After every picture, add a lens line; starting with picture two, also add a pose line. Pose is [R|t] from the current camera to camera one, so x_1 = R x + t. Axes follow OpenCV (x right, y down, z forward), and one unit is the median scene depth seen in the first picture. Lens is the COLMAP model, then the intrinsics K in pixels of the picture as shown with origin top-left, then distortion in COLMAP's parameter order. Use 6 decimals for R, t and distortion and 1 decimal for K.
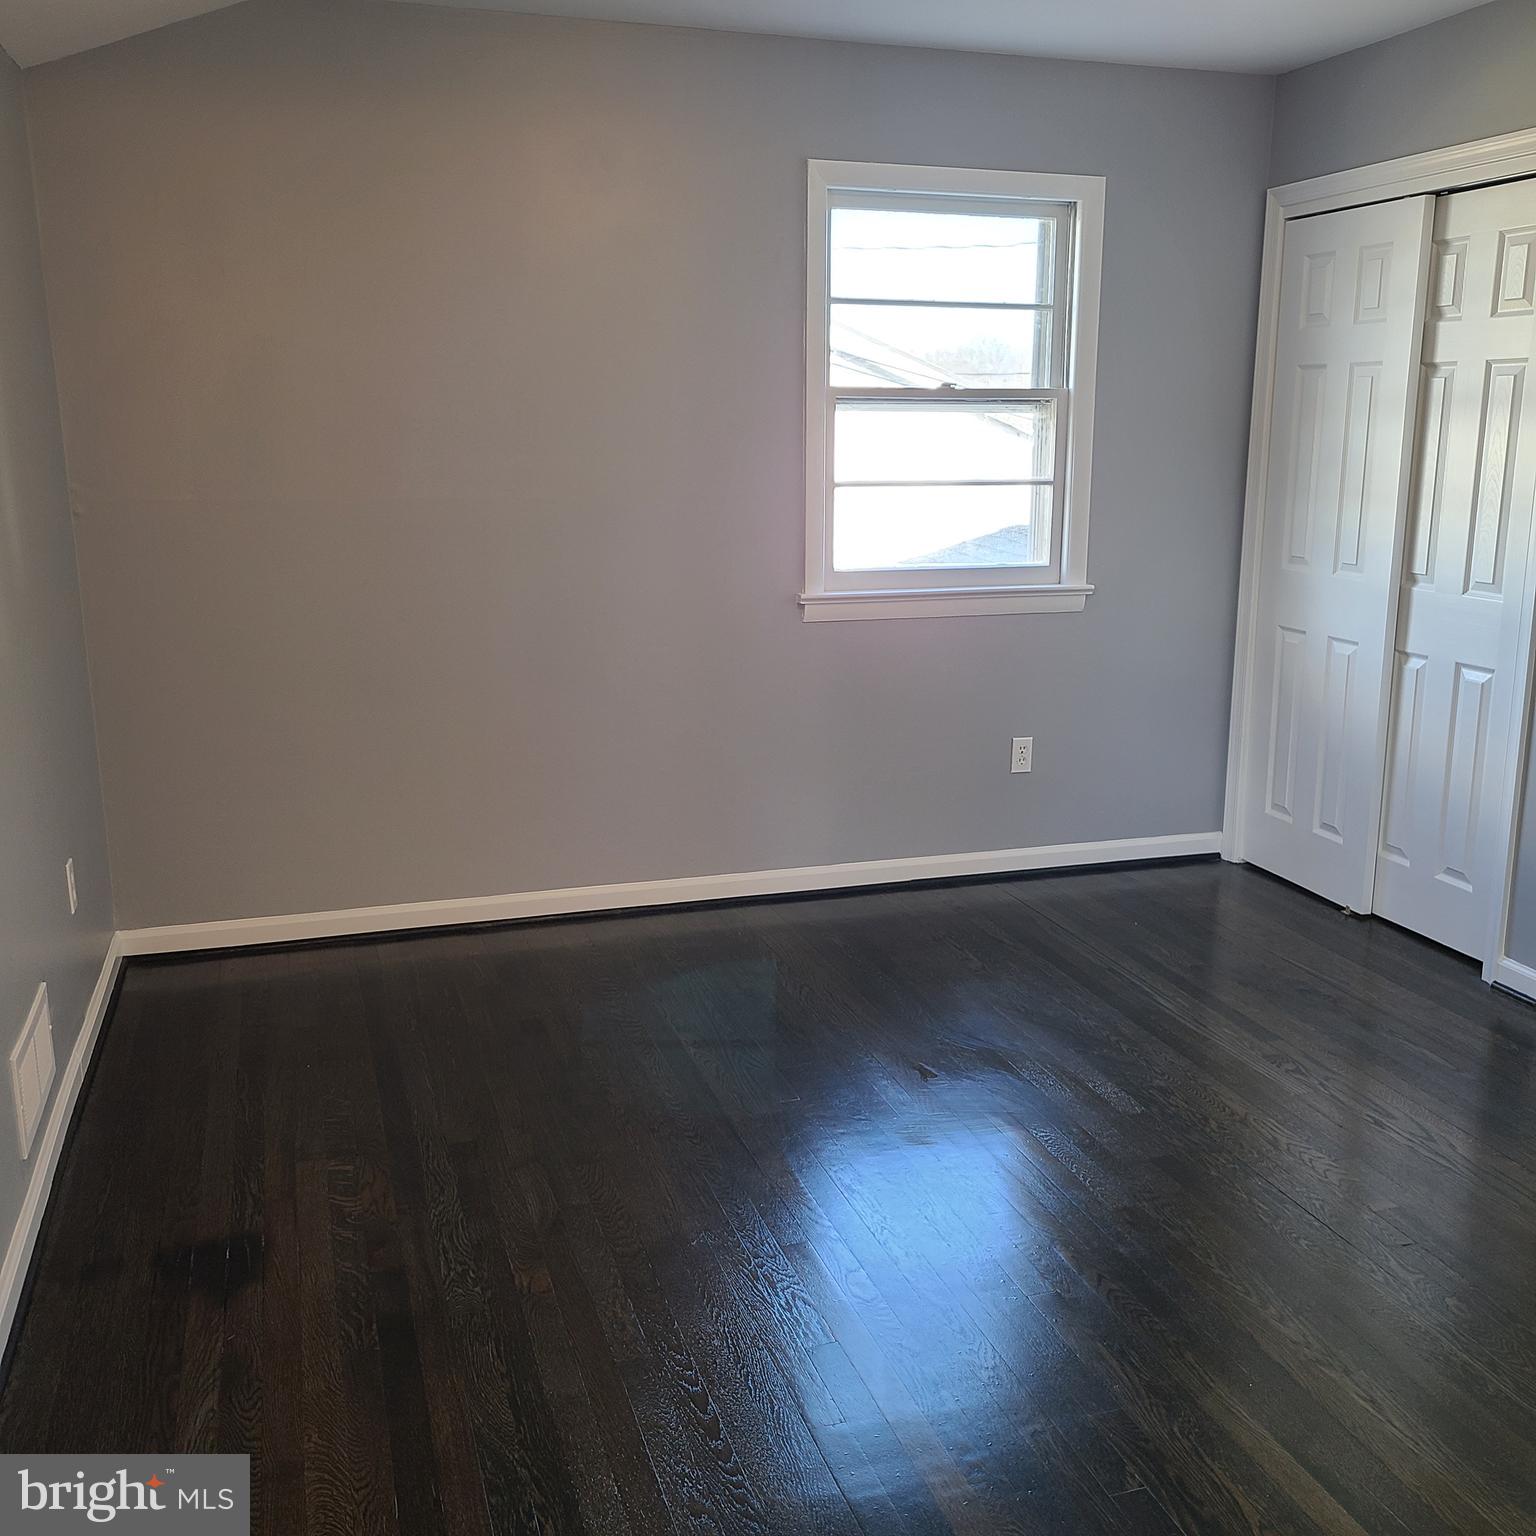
lens RADIAL K [[1529.7, 0, 768.0], [0, 1529.7, 768.0], [0, 0, 1]] dist [0.026088, -0.007811]
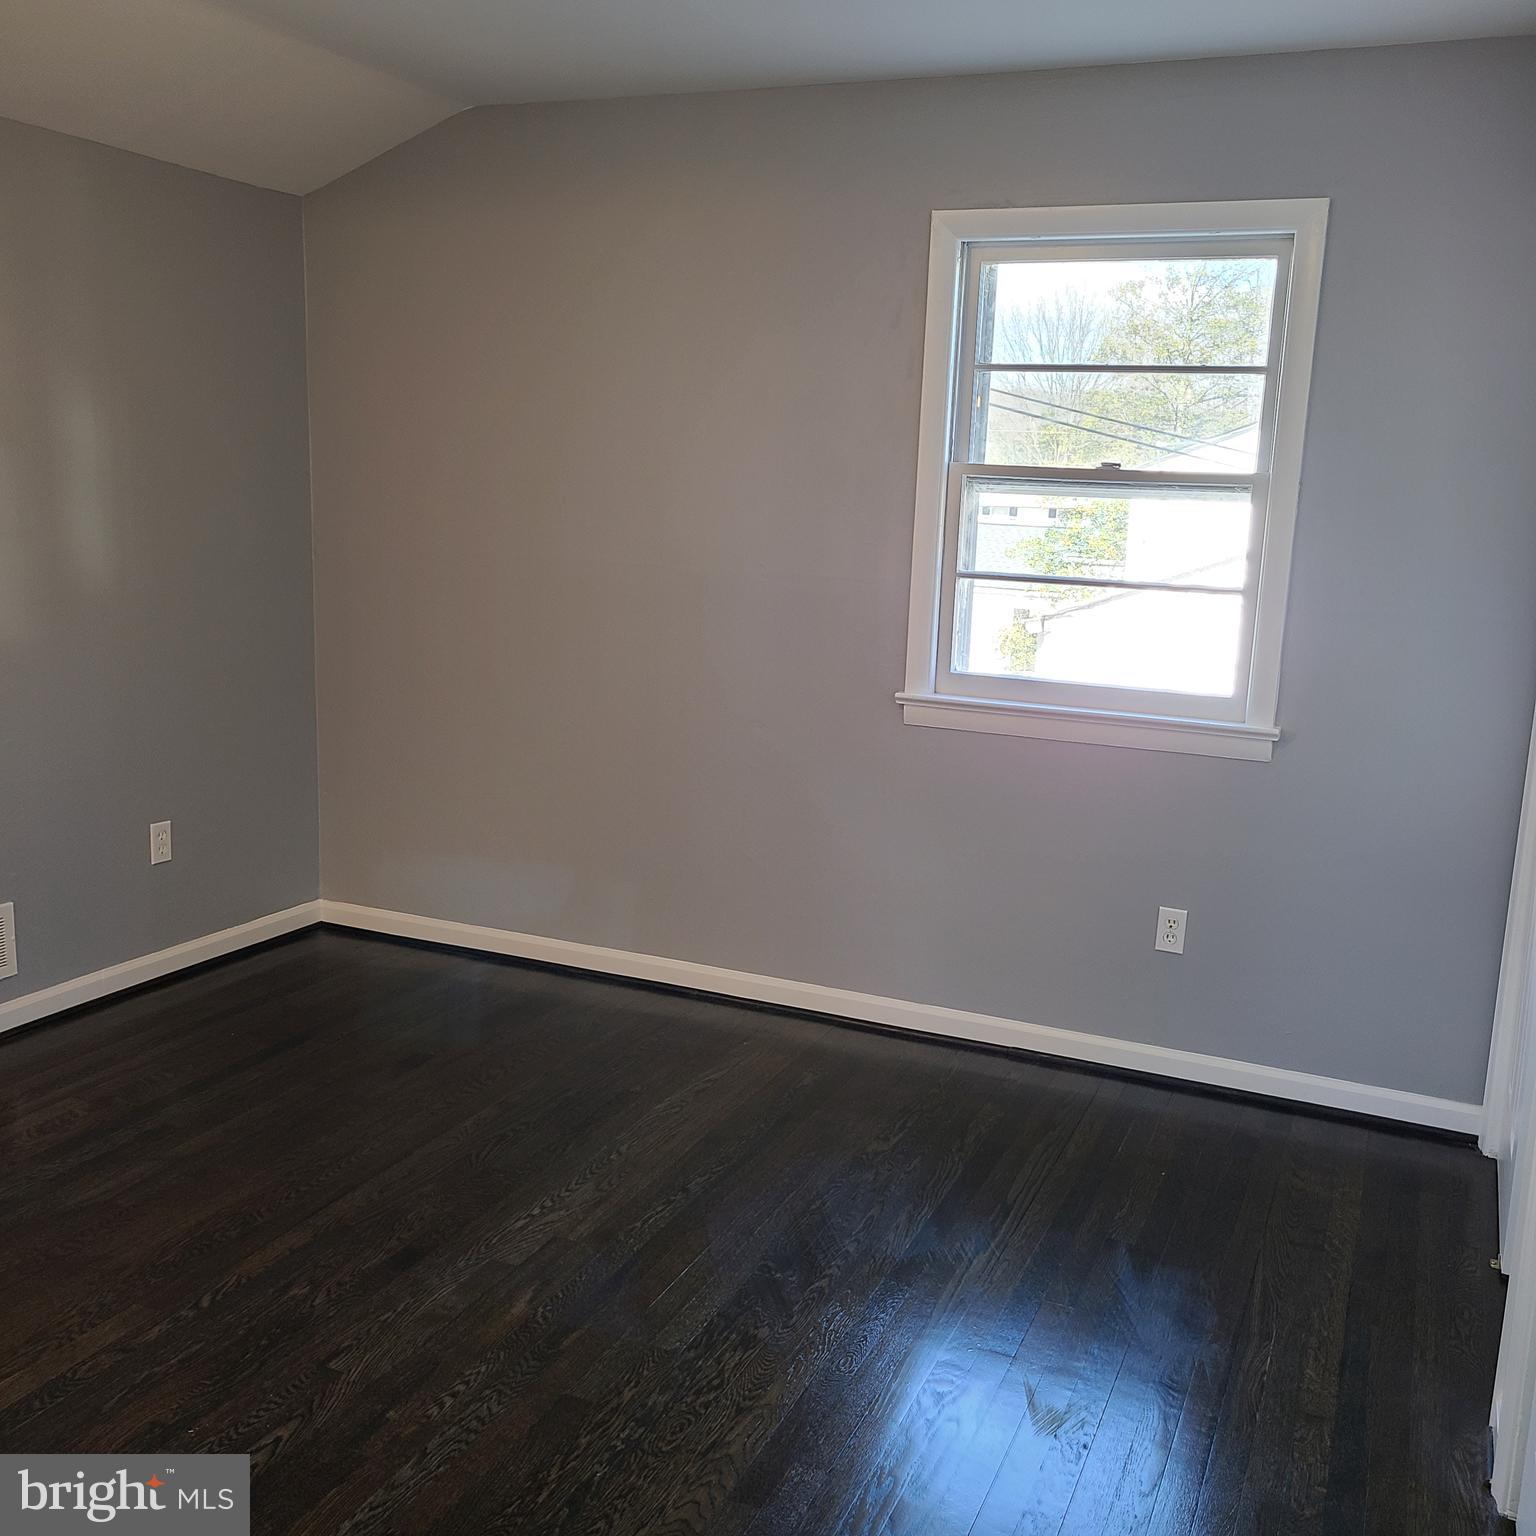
lens RADIAL K [[1545.1, 0, 786.9], [0, 1545.1, 784.0], [0, 0, 1]] dist [0.038164, 0.010243]
pose [[0.746690, 0.153051, -0.647325, 0.627649], [-0.184463, 0.982645, 0.019554, -0.073800], [0.639083, 0.104807, 0.761963, 0.304506]]
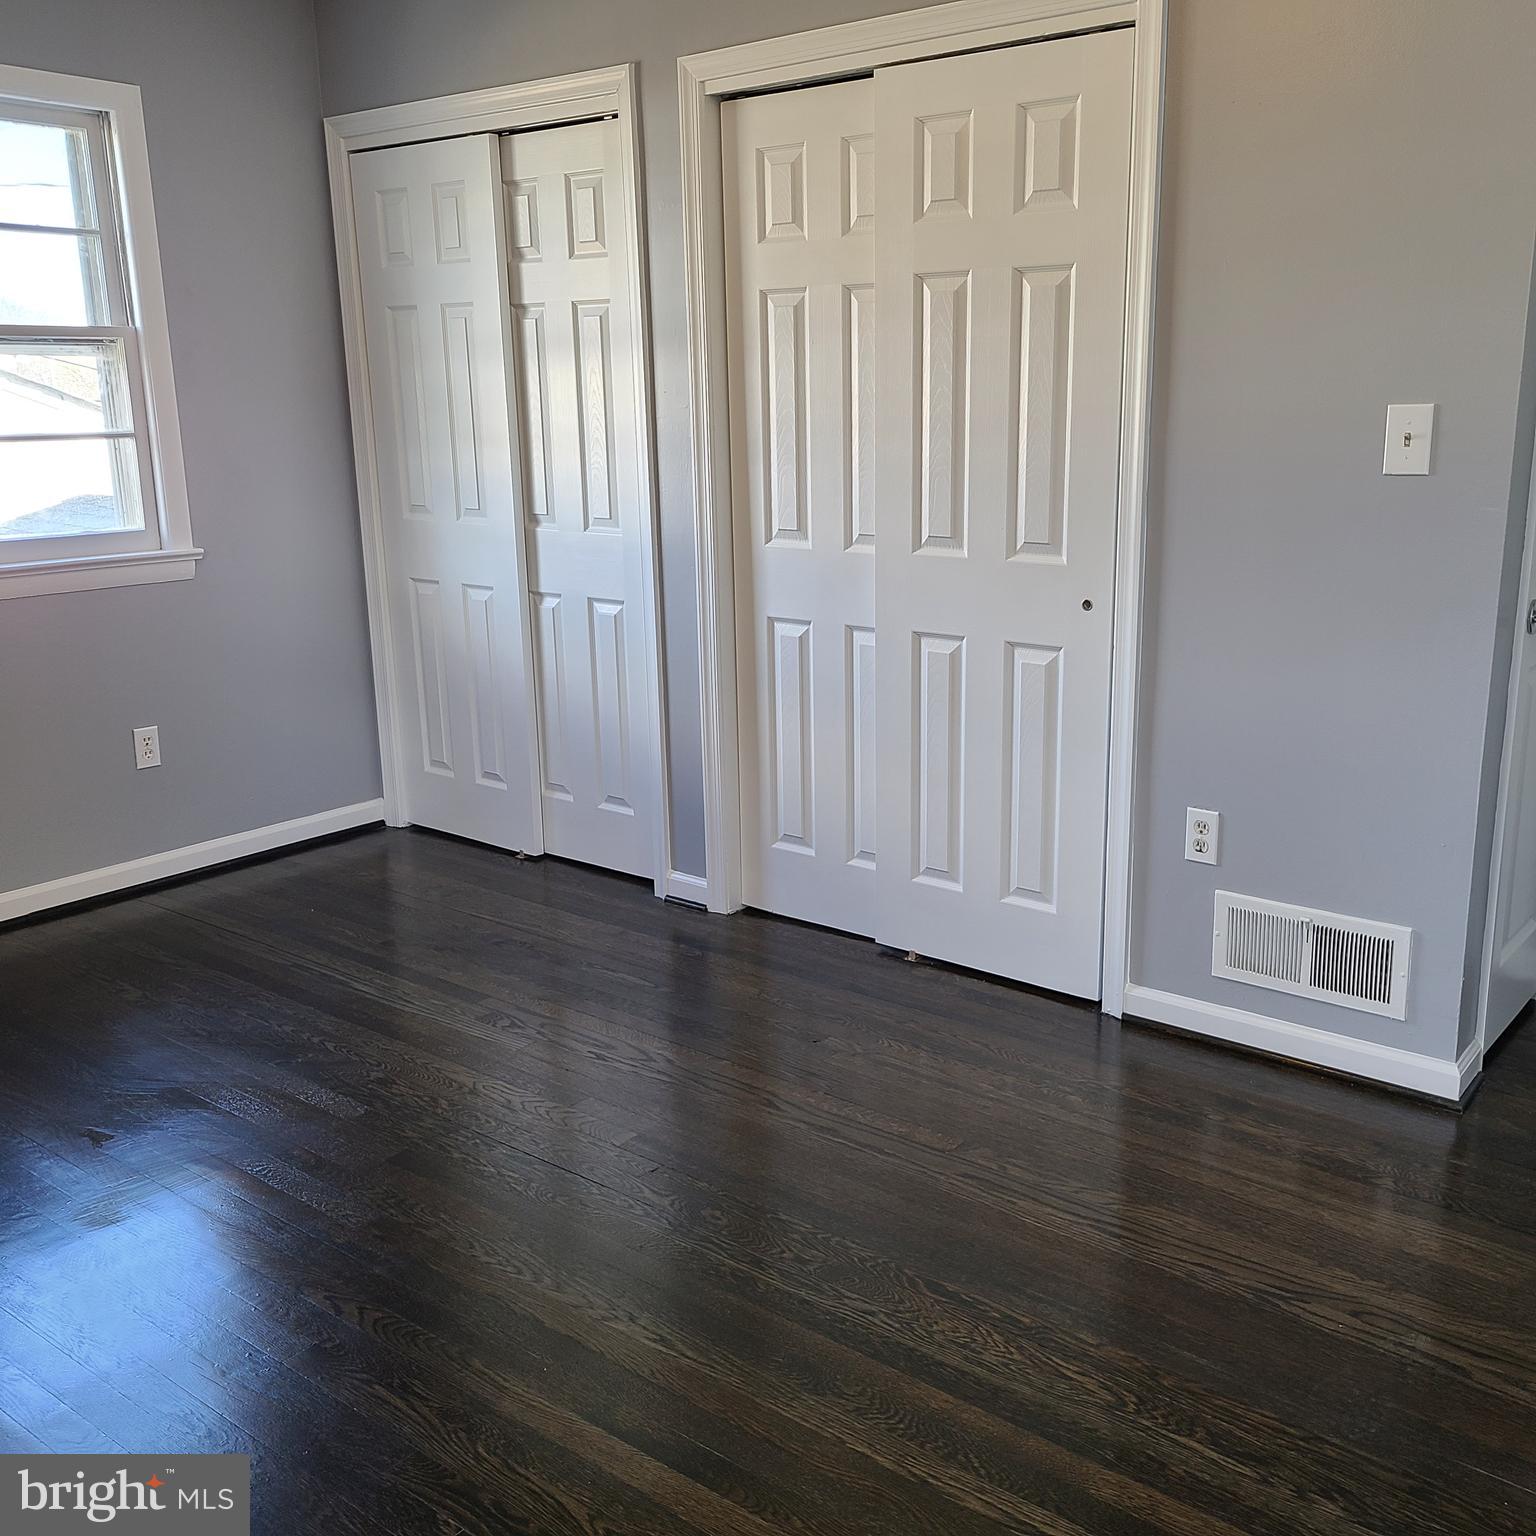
lens RADIAL K [[1559.0, 0, 825.7], [0, 1559.0, 751.3], [0, 0, 1]] dist [0.053846, -0.036900]
pose [[0.825651, -0.143262, 0.545688, -0.006005], [0.137933, 0.989129, 0.050982, 0.001661], [-0.547060, 0.033175, 0.836436, 0.041557]]
